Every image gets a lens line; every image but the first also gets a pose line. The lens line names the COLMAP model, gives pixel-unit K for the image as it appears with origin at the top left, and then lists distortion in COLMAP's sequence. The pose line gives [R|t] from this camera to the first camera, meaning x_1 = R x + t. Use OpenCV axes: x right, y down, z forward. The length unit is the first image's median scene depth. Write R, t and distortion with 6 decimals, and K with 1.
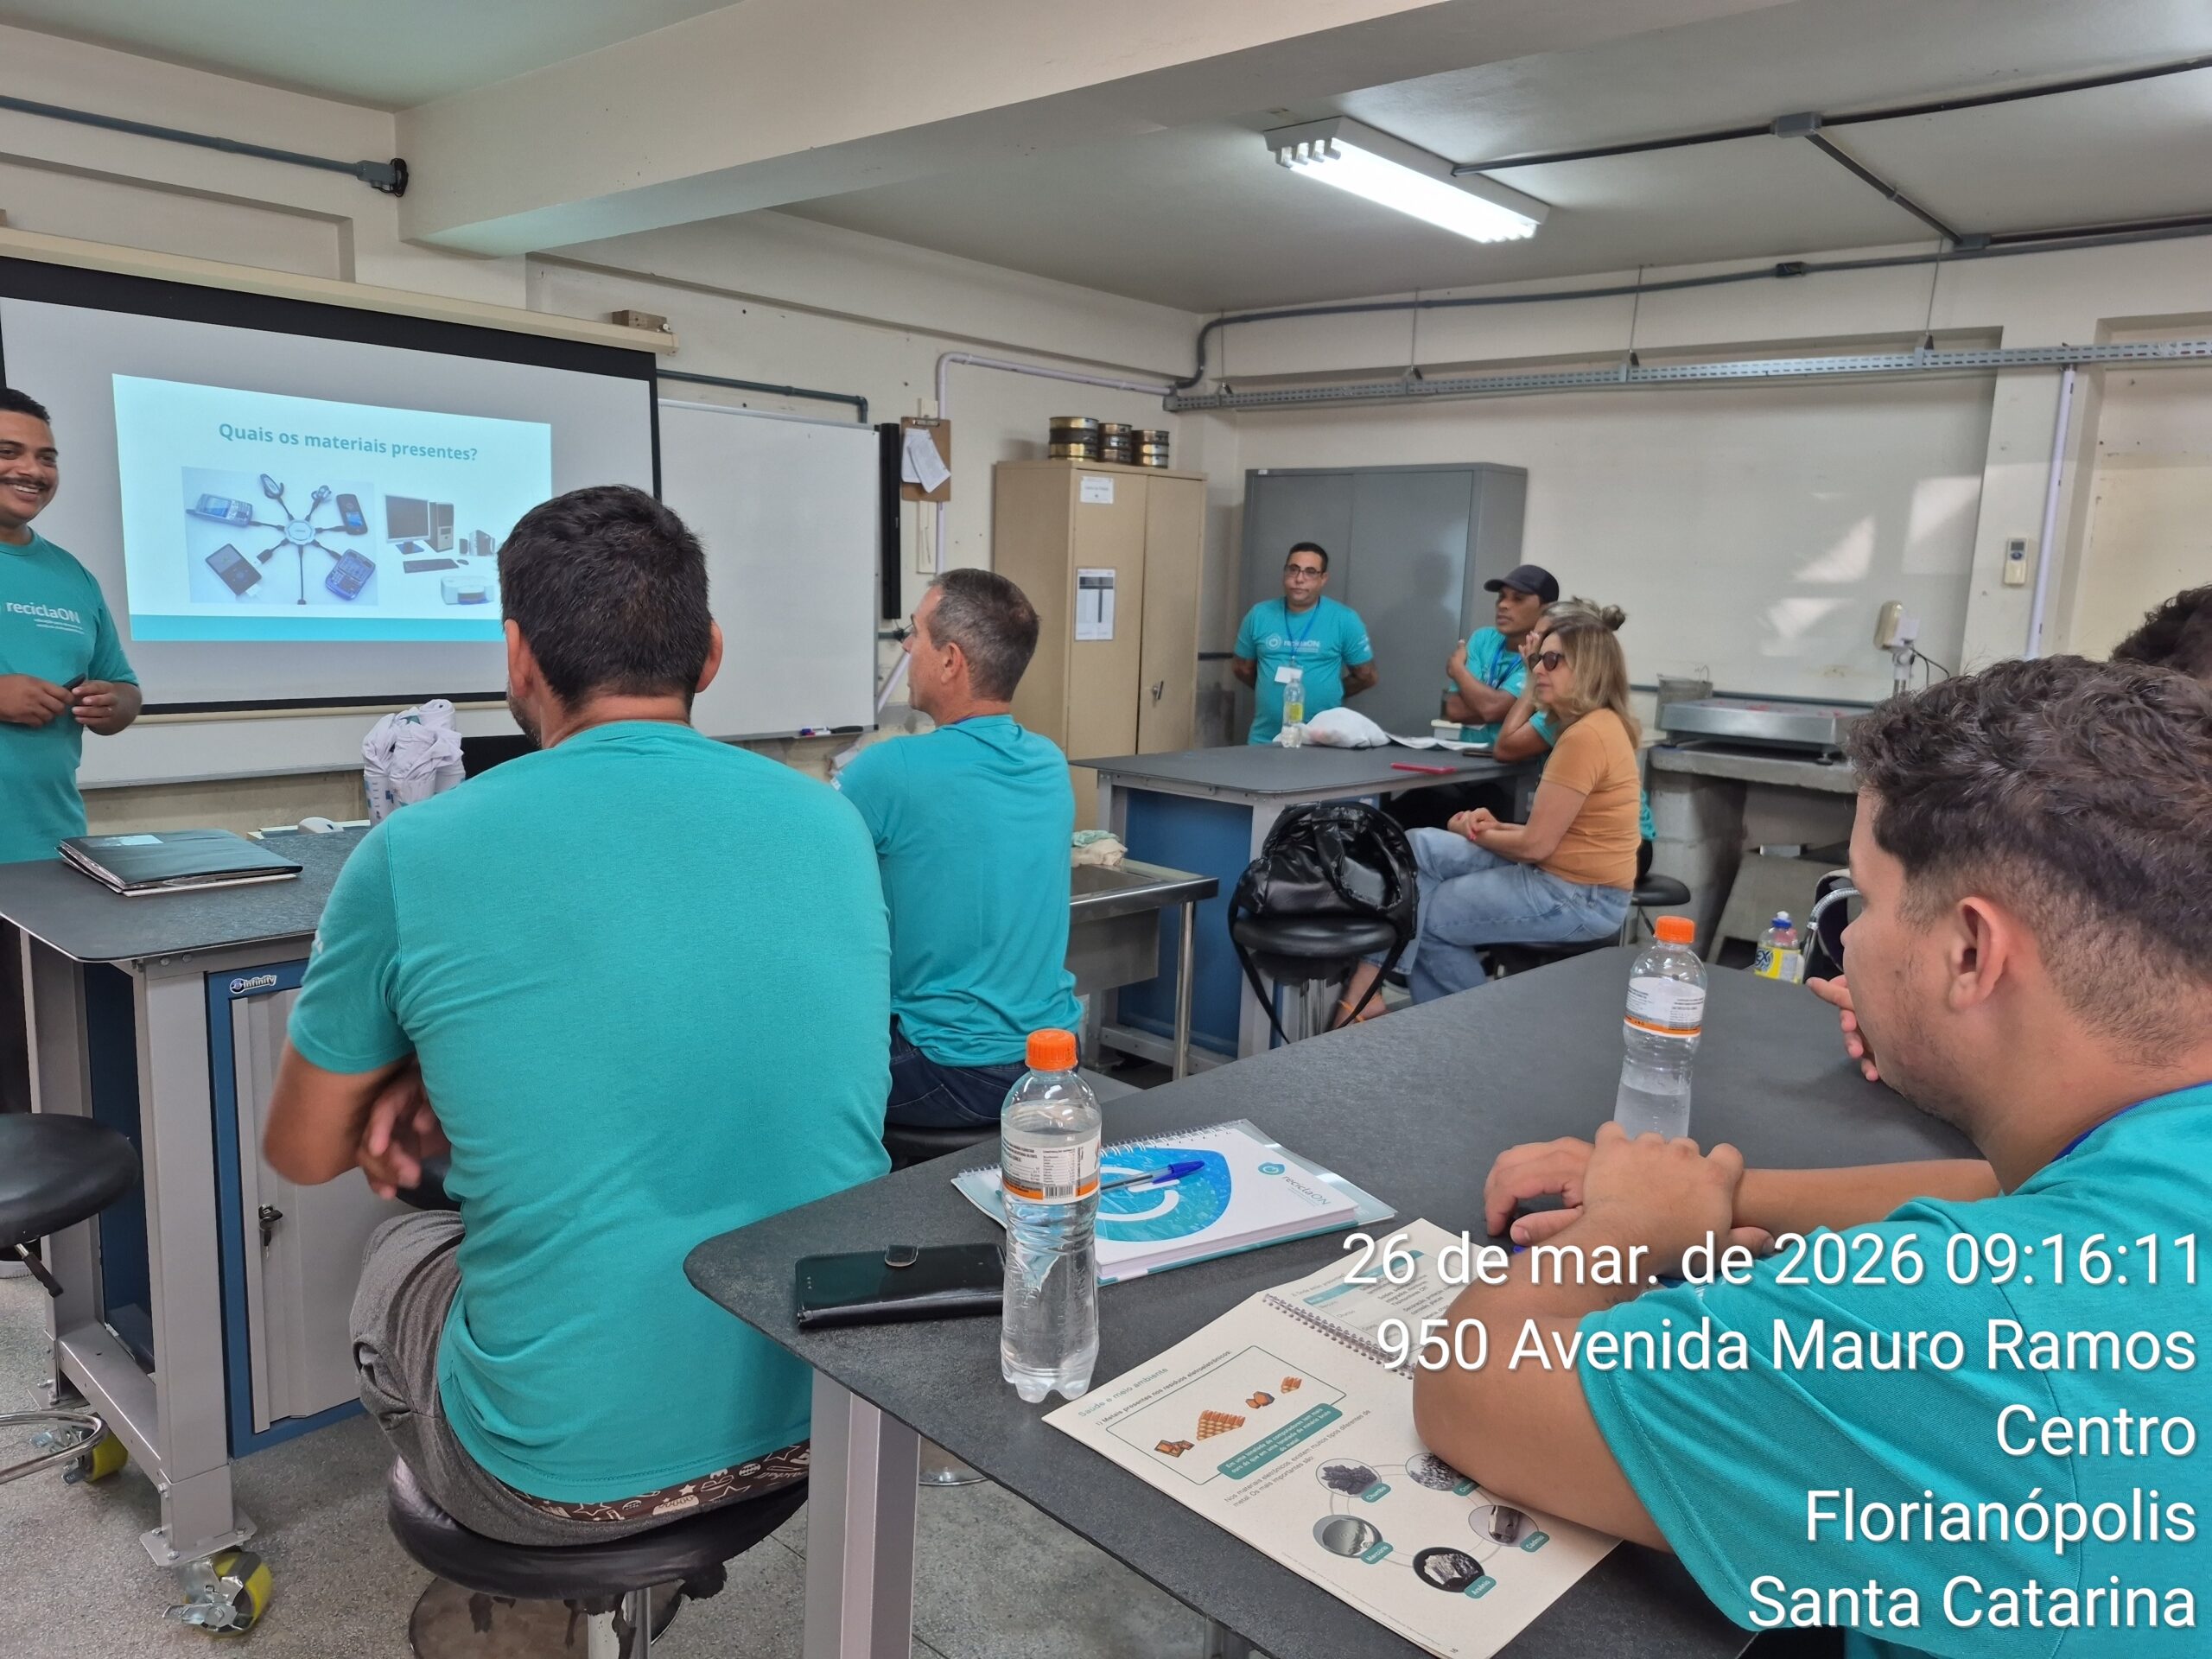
lens RADIAL K [[1553.2, 0, 1105.7], [0, 1553.2, 880.6], [0, 0, 1]] dist [0.033326, -0.025638]
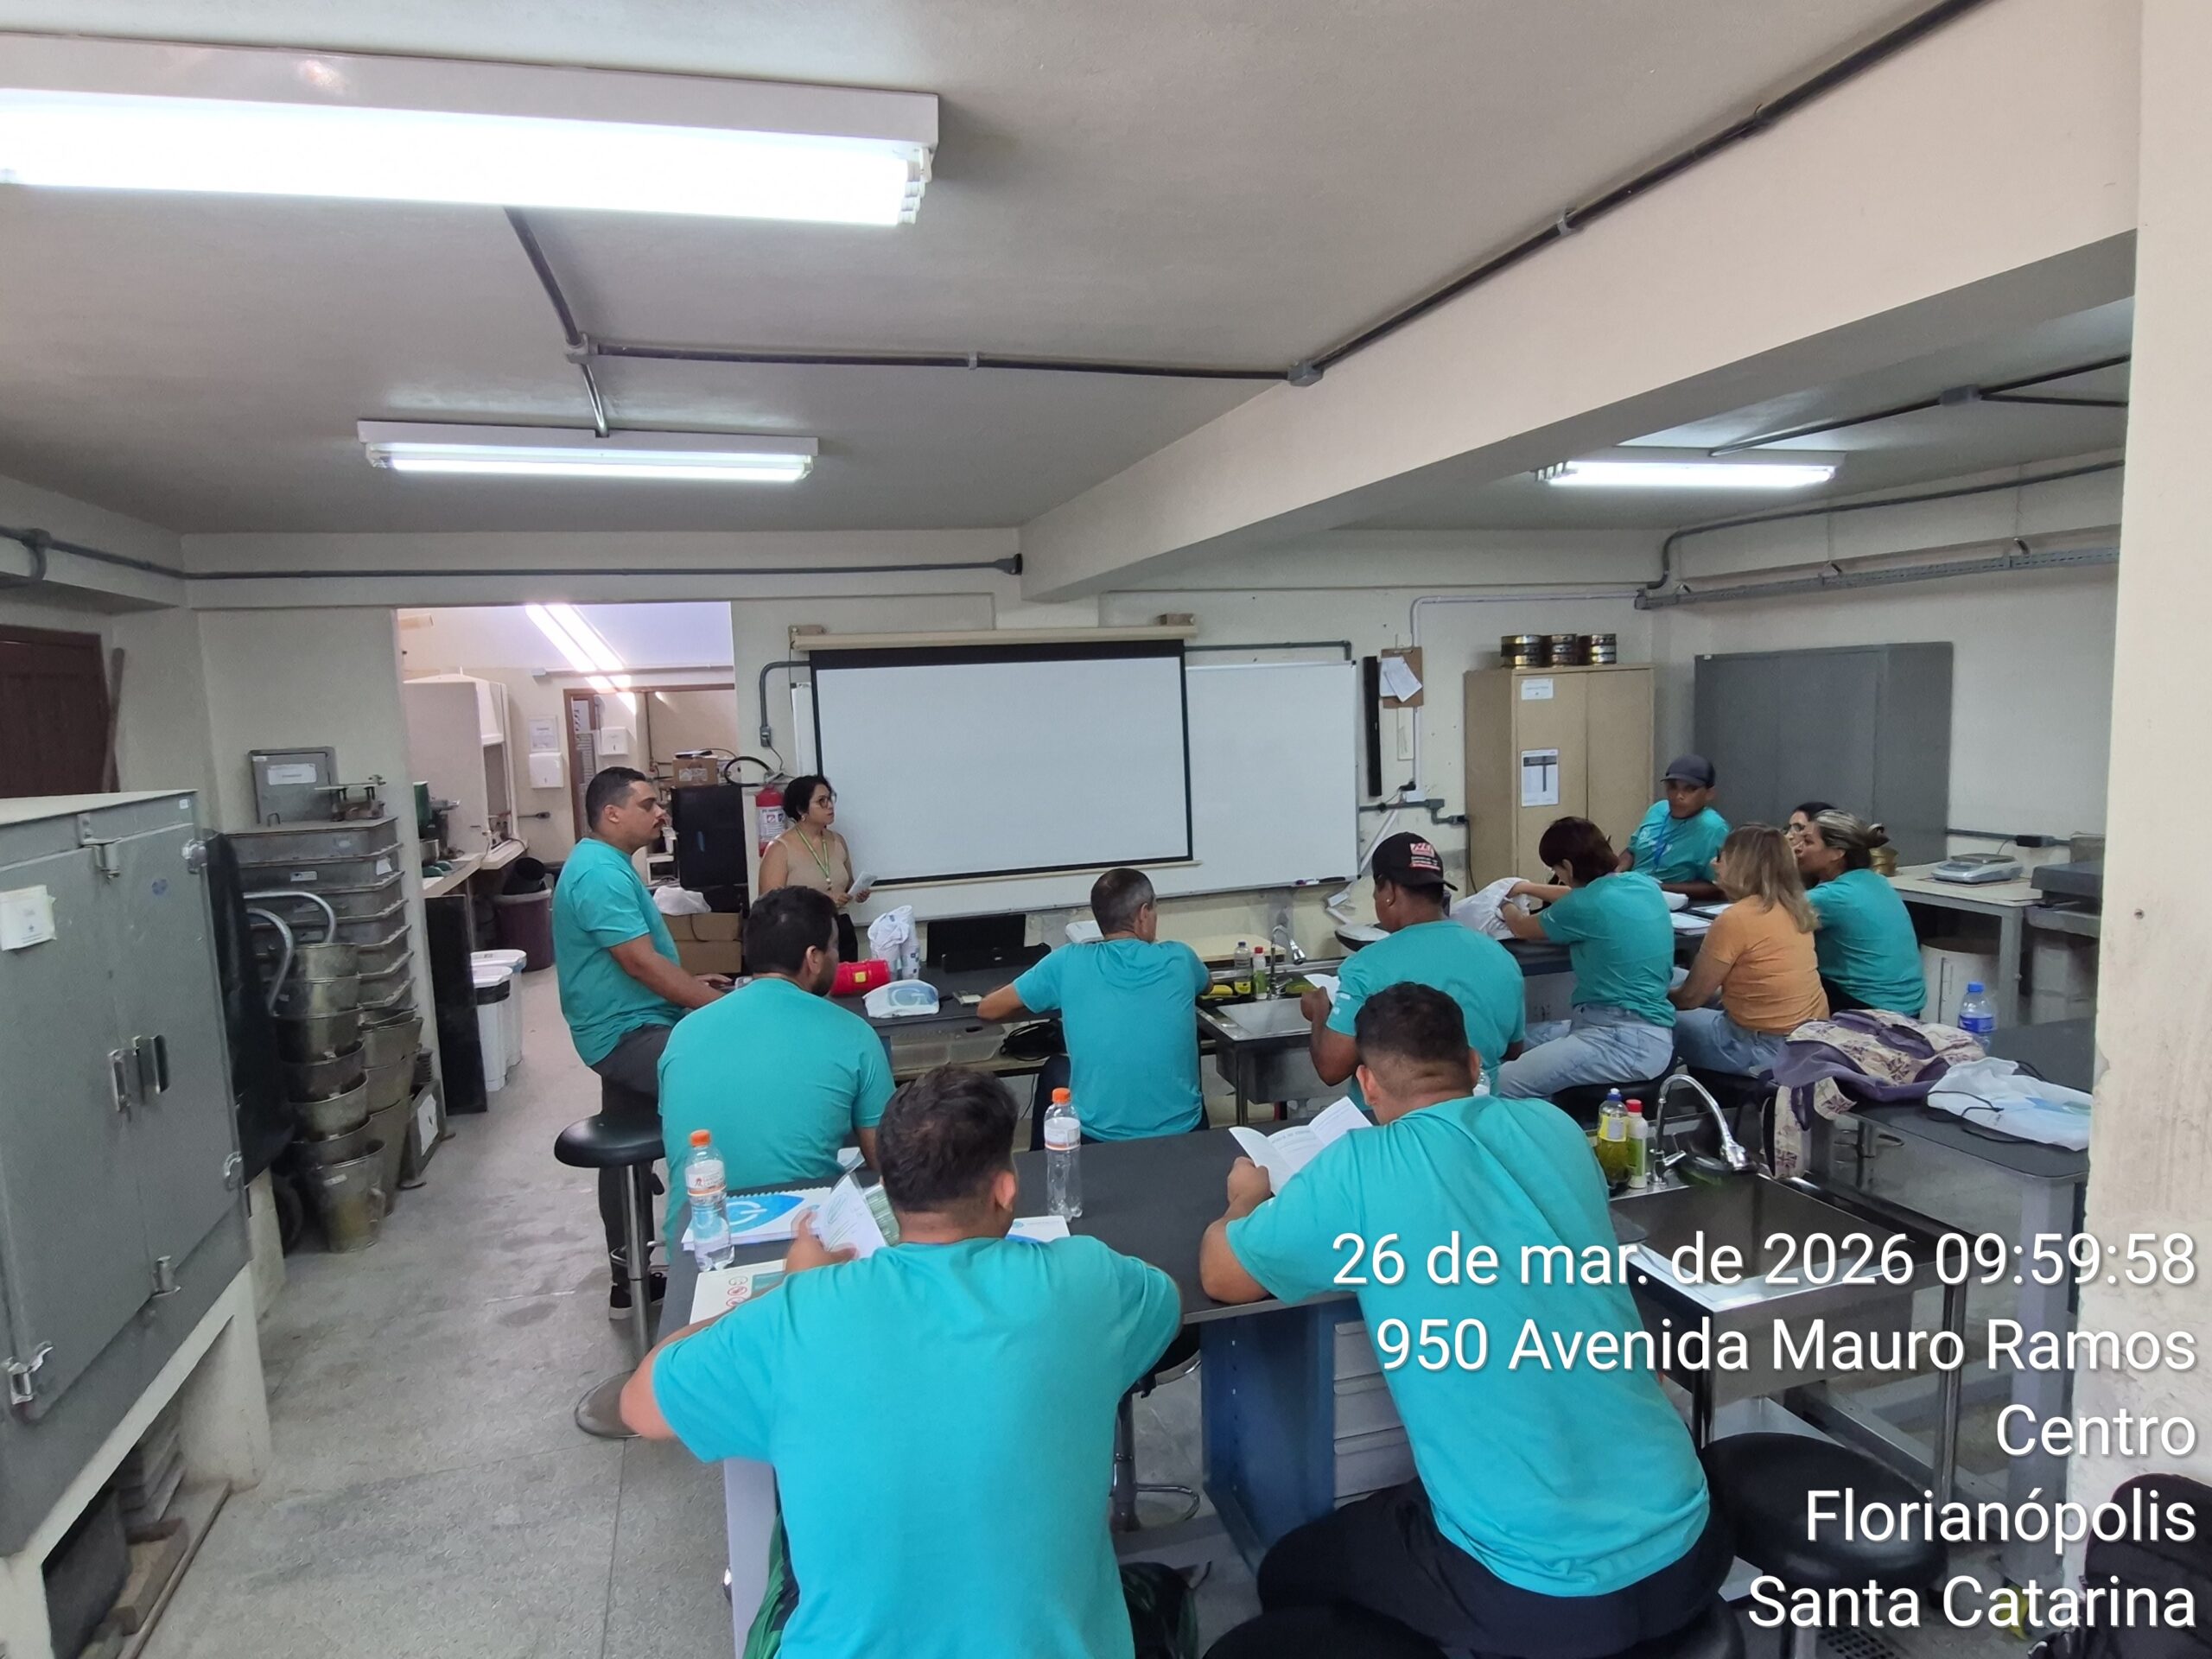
lens RADIAL K [[1345.4, 0, 1120.3], [0, 1345.4, 838.3], [0, 0, 1]] dist [-0.013678, -0.000418]
pose [[0.848943, -0.009187, -0.528404, 0.288580], [-0.033606, 0.996887, -0.071324, -0.040744], [0.527414, 0.078307, 0.845992, -0.099973]]
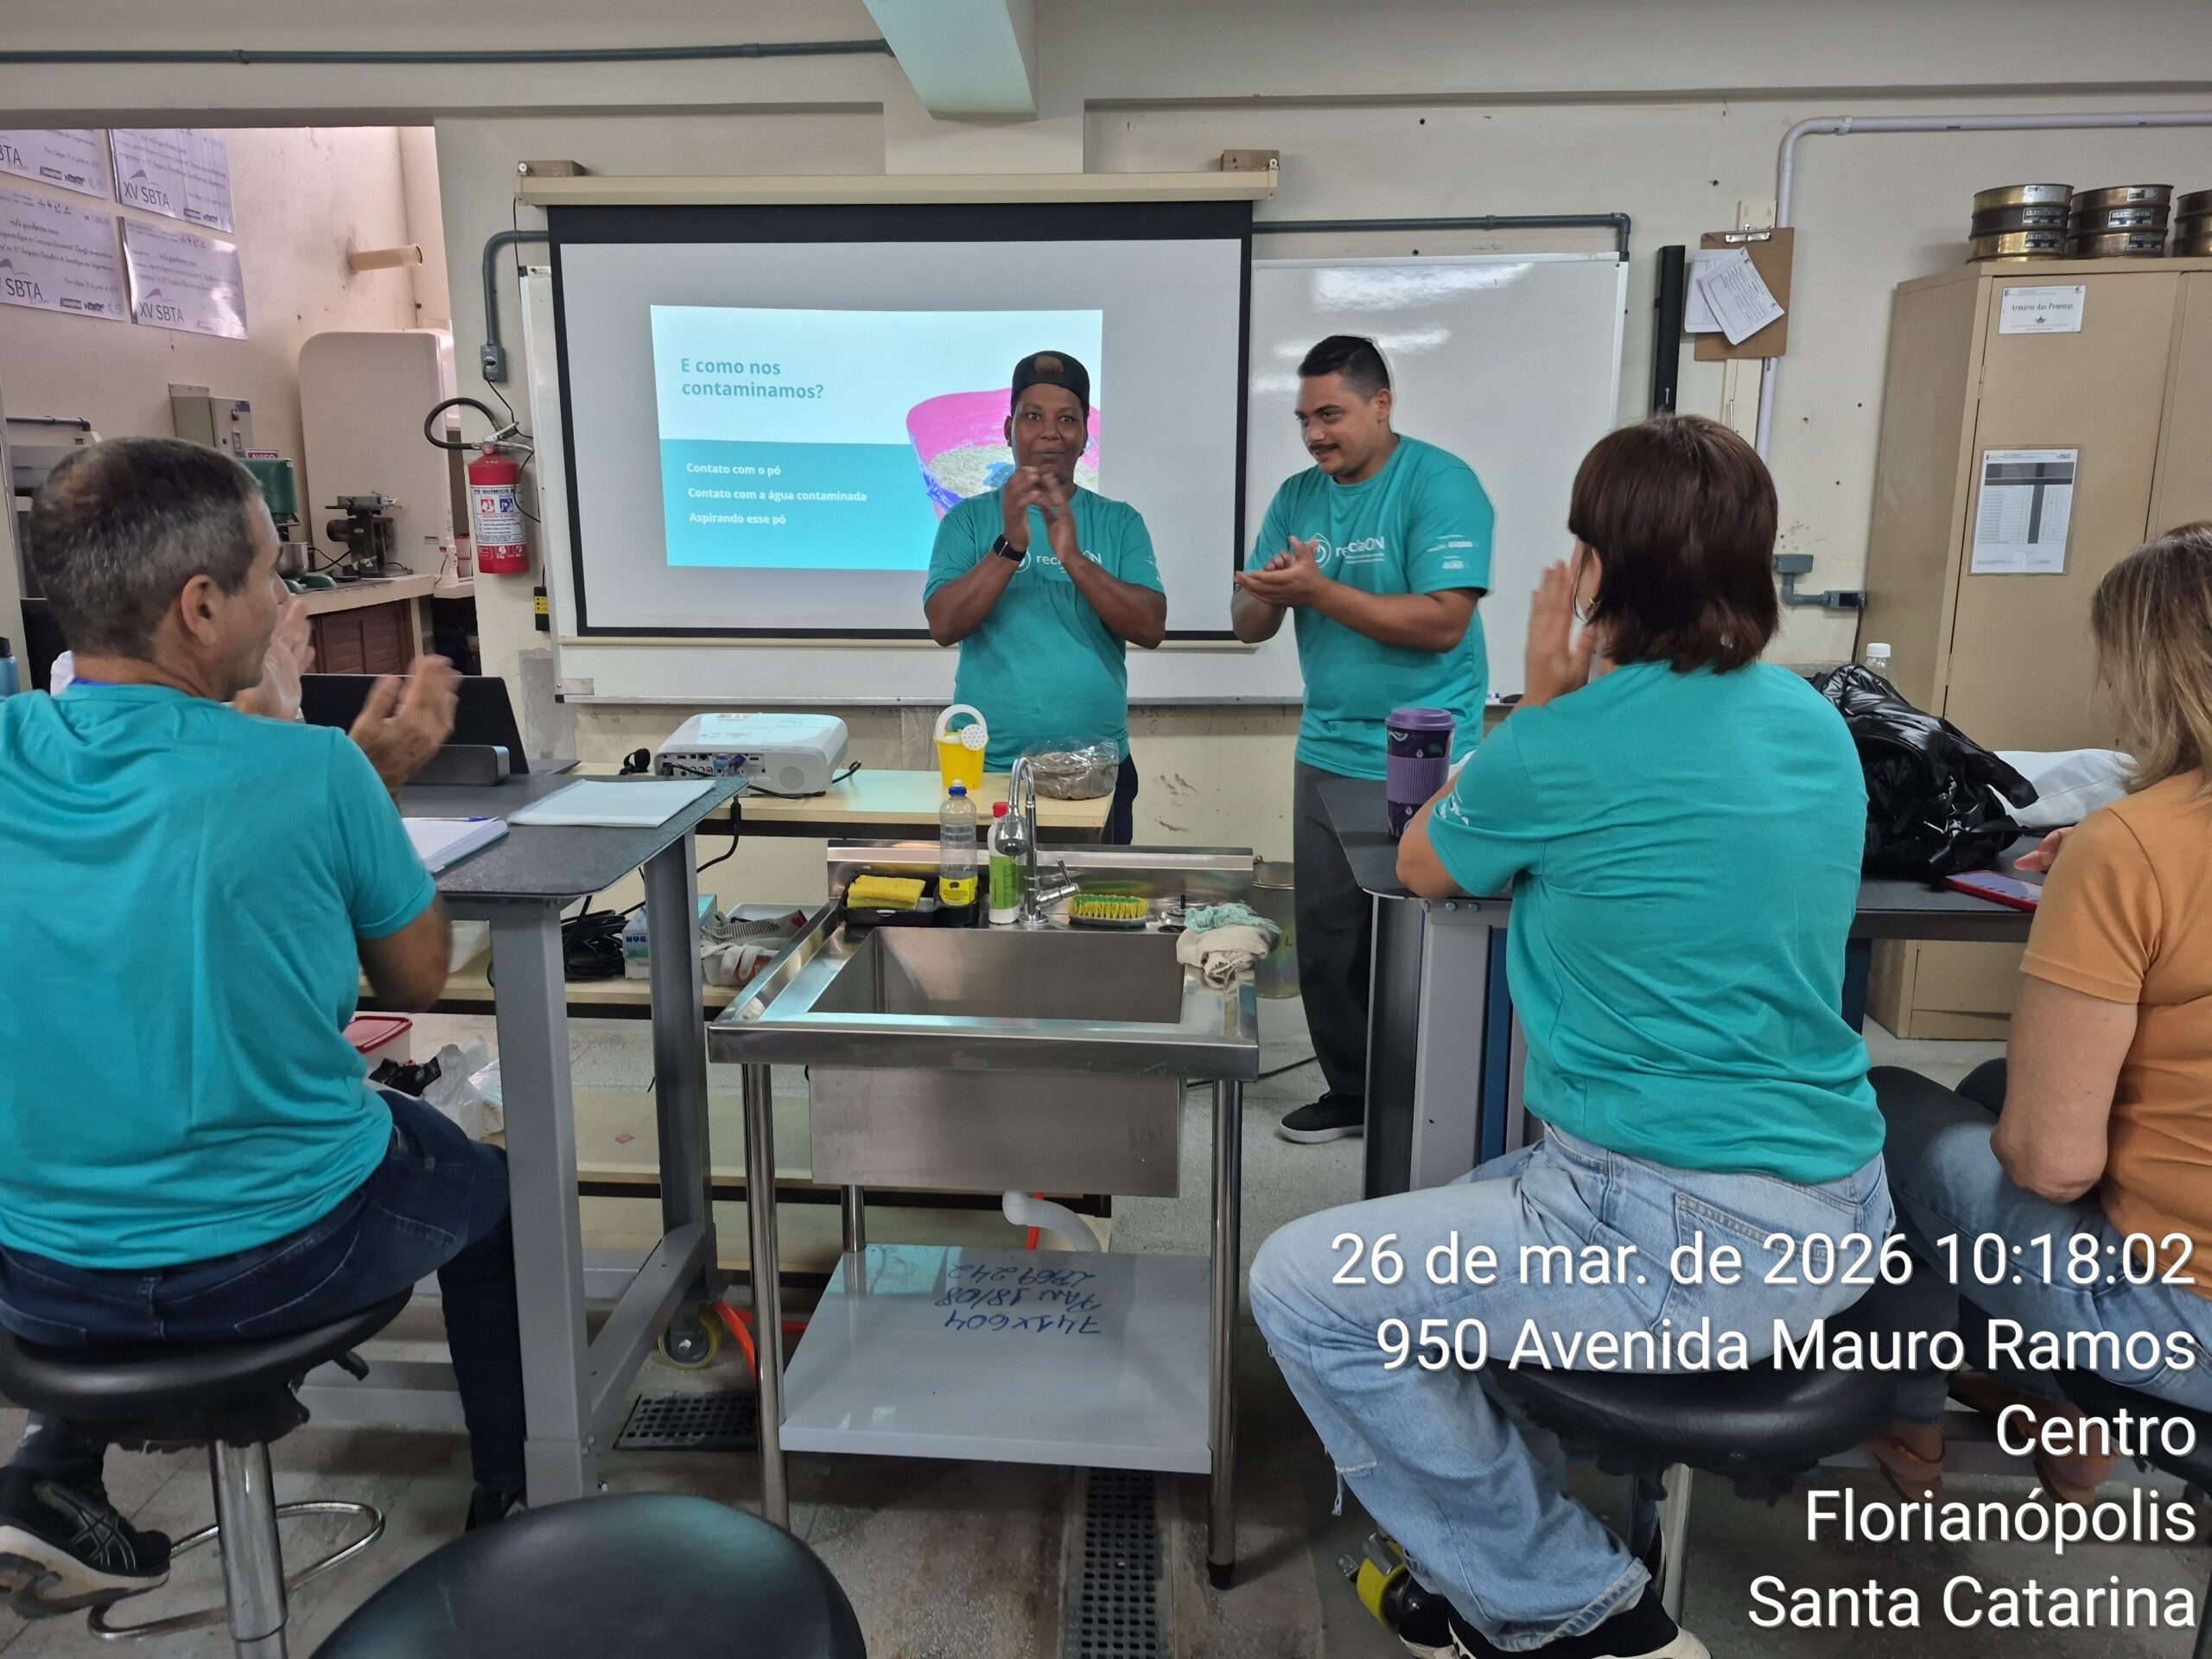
lens RADIAL K [[1553.2, 0, 1096.4], [0, 1553.2, 821.4], [0, 0, 1]] dist [0.033326, -0.025638]
pose [[0.613249, 0.132260, -0.778738, 0.256990], [-0.129382, 0.989386, 0.066150, -0.060186], [0.779222, 0.060188, 0.623852, 0.390601]]
